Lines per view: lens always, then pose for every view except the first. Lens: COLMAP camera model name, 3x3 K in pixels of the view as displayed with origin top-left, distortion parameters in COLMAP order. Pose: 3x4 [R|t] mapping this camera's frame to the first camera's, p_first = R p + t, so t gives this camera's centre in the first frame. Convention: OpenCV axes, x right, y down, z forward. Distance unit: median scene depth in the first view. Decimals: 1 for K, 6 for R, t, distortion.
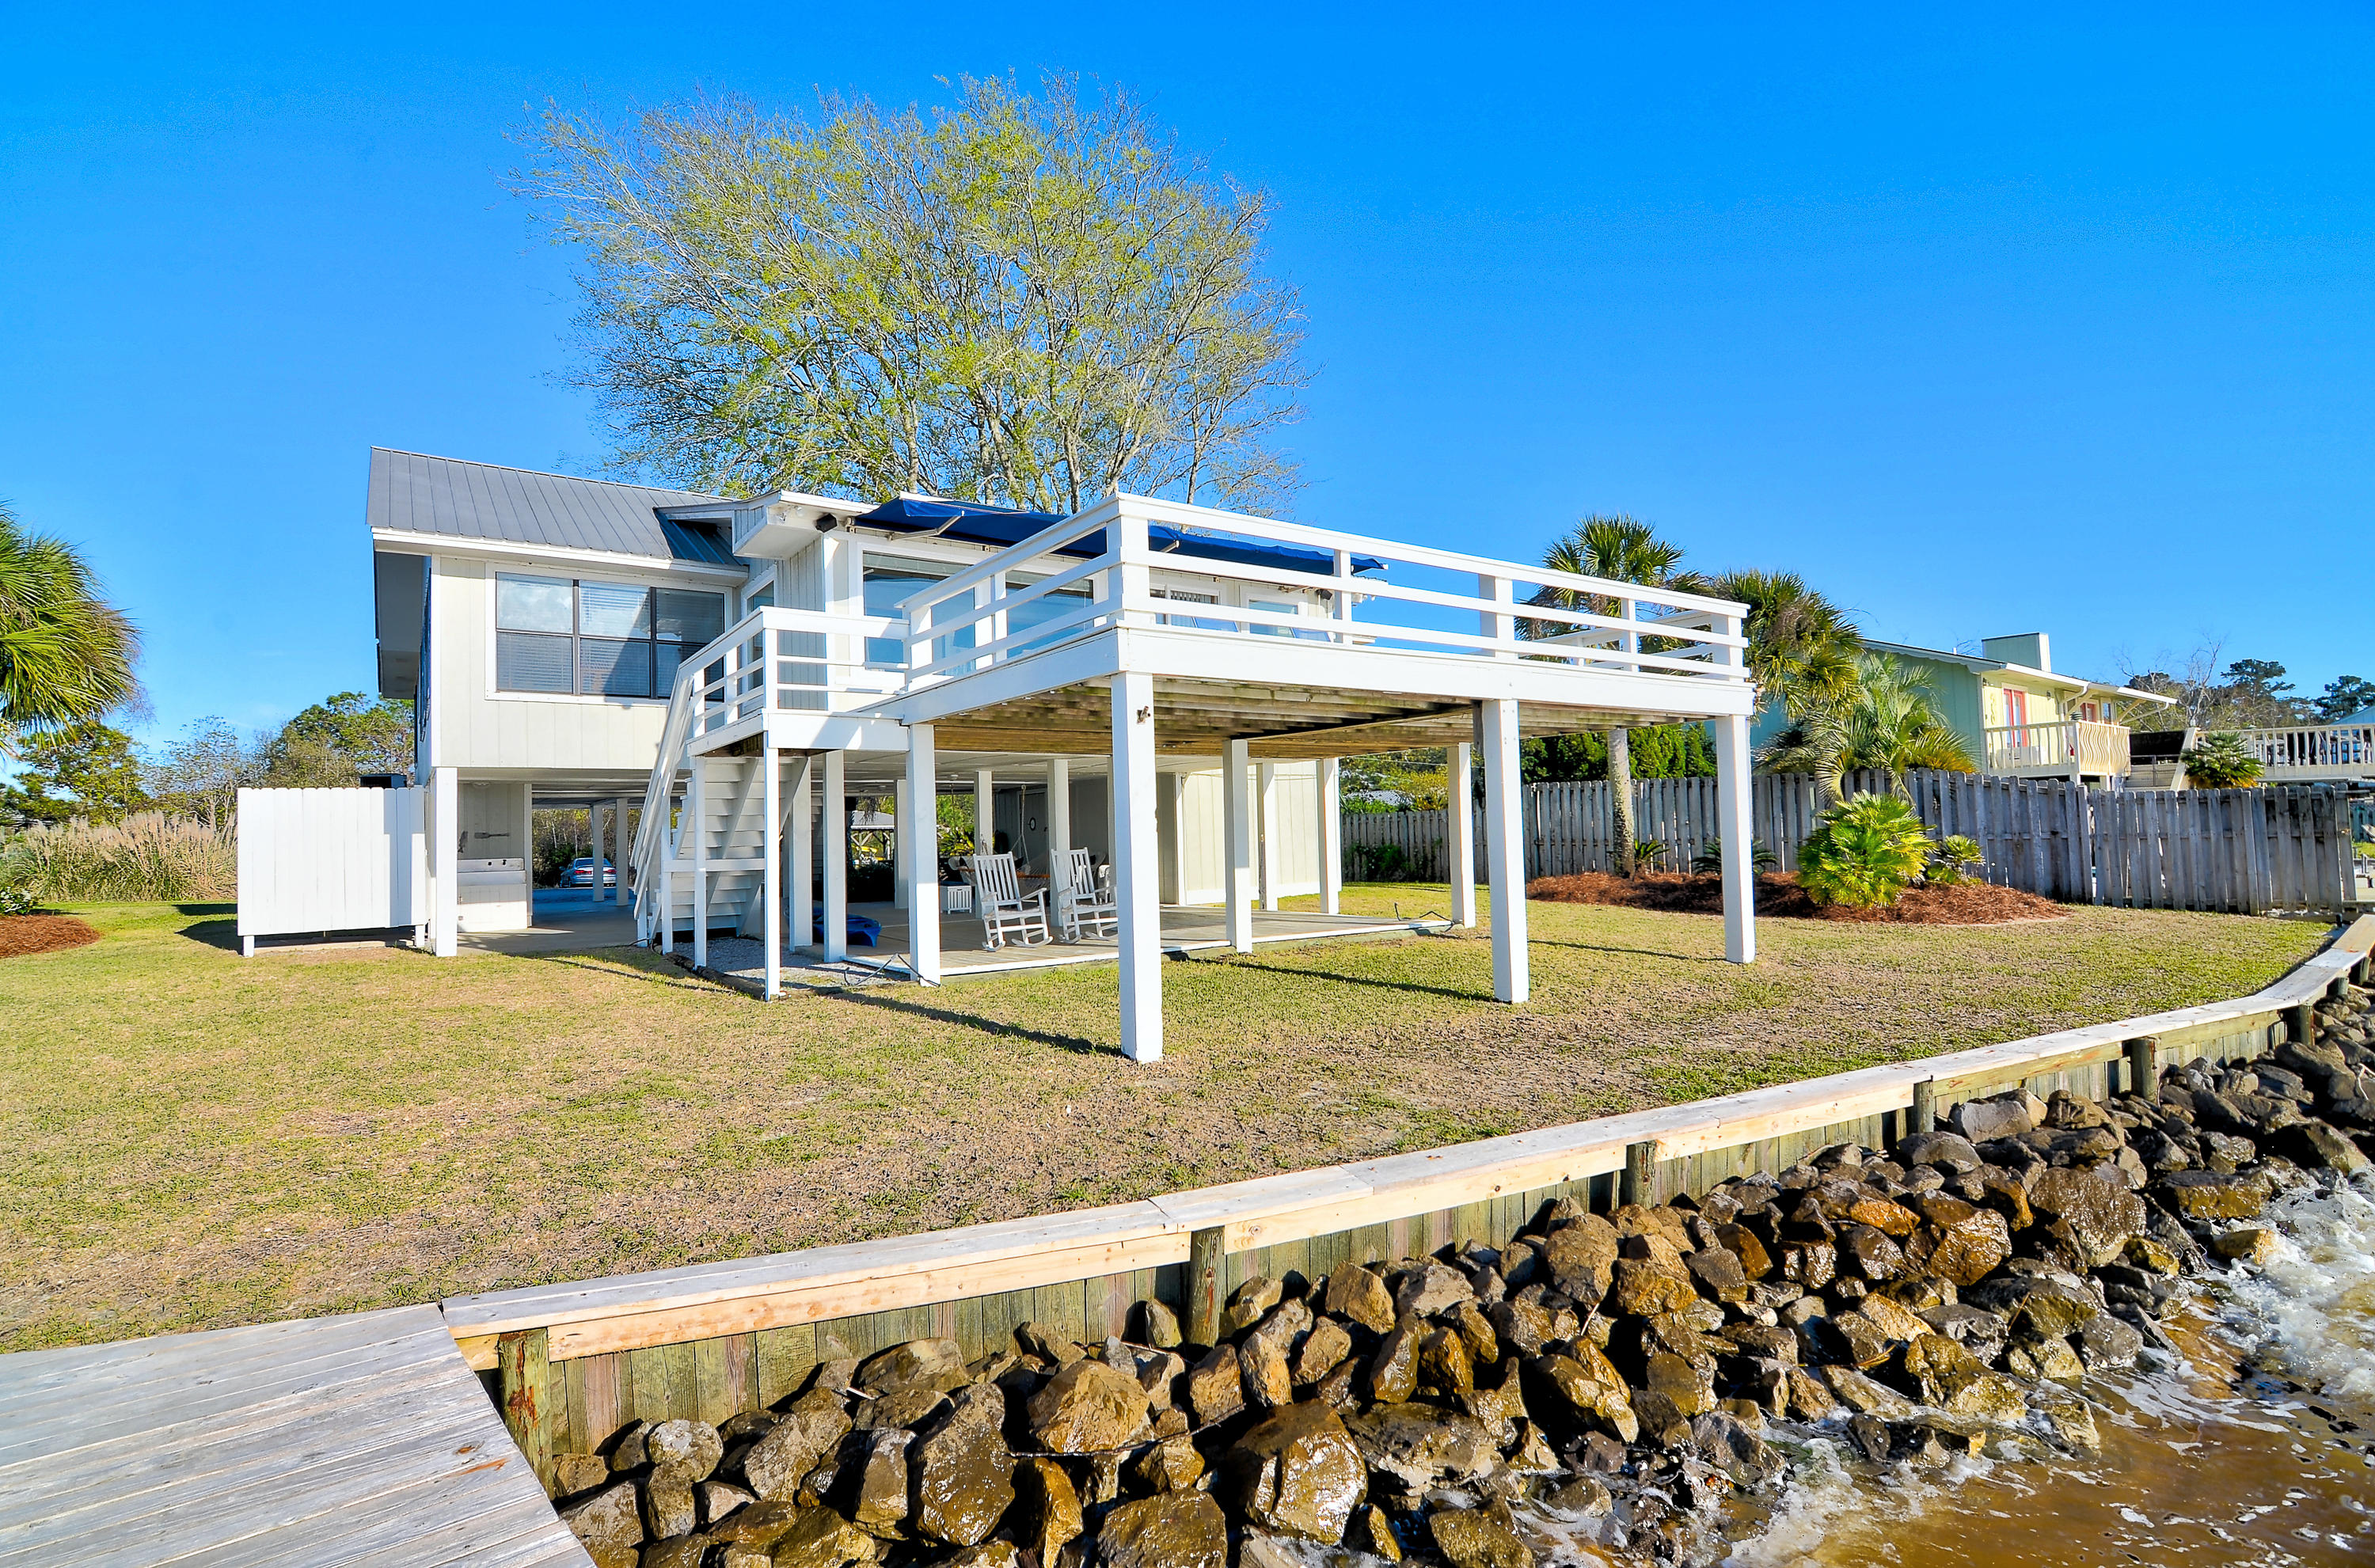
lens RADIAL K [[1125.9, 0, 1183.6], [0, 1125.9, 794.3], [0, 0, 1]] dist [-0.006150, -0.009908]
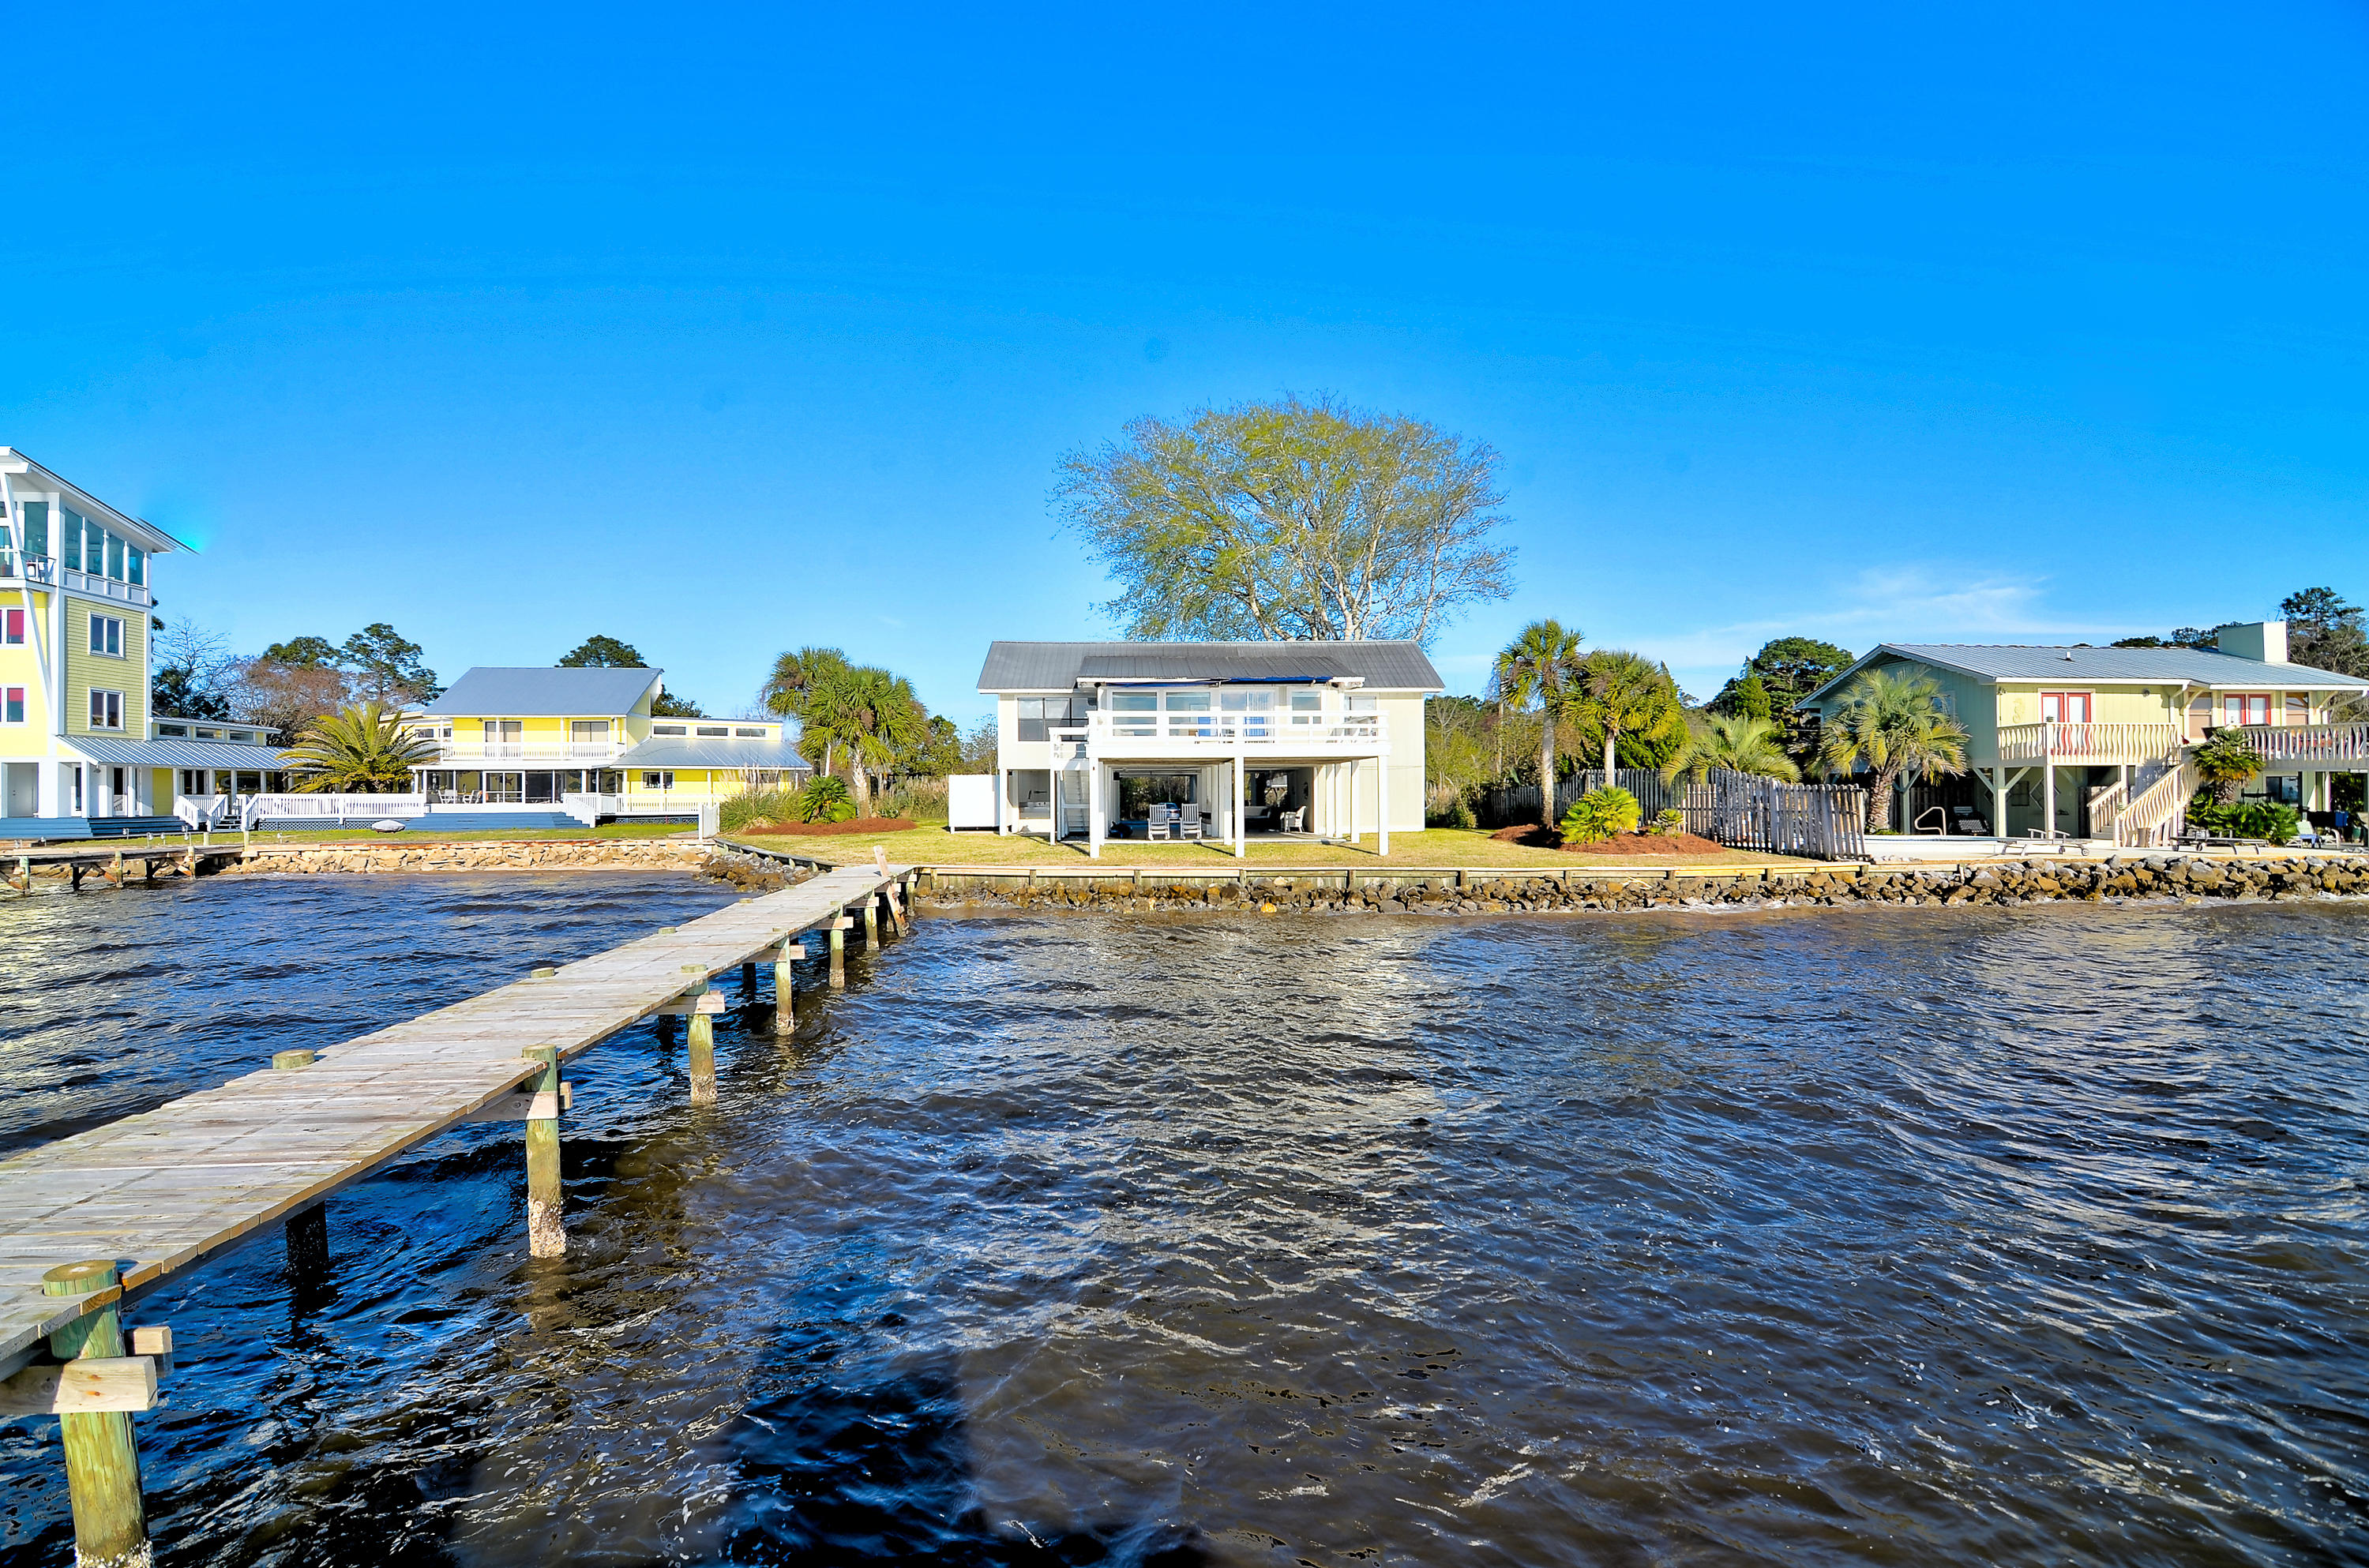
lens RADIAL K [[1123.1, 0, 1180.6], [0, 1123.1, 794.2], [0, 0, 1]] dist [-0.006150, -0.009908]
pose [[0.834026, 0.021519, -0.551305, 1.188248], [0.004380, 0.998949, 0.045617, -0.082463], [0.551707, -0.040460, 0.833056, -1.031426]]
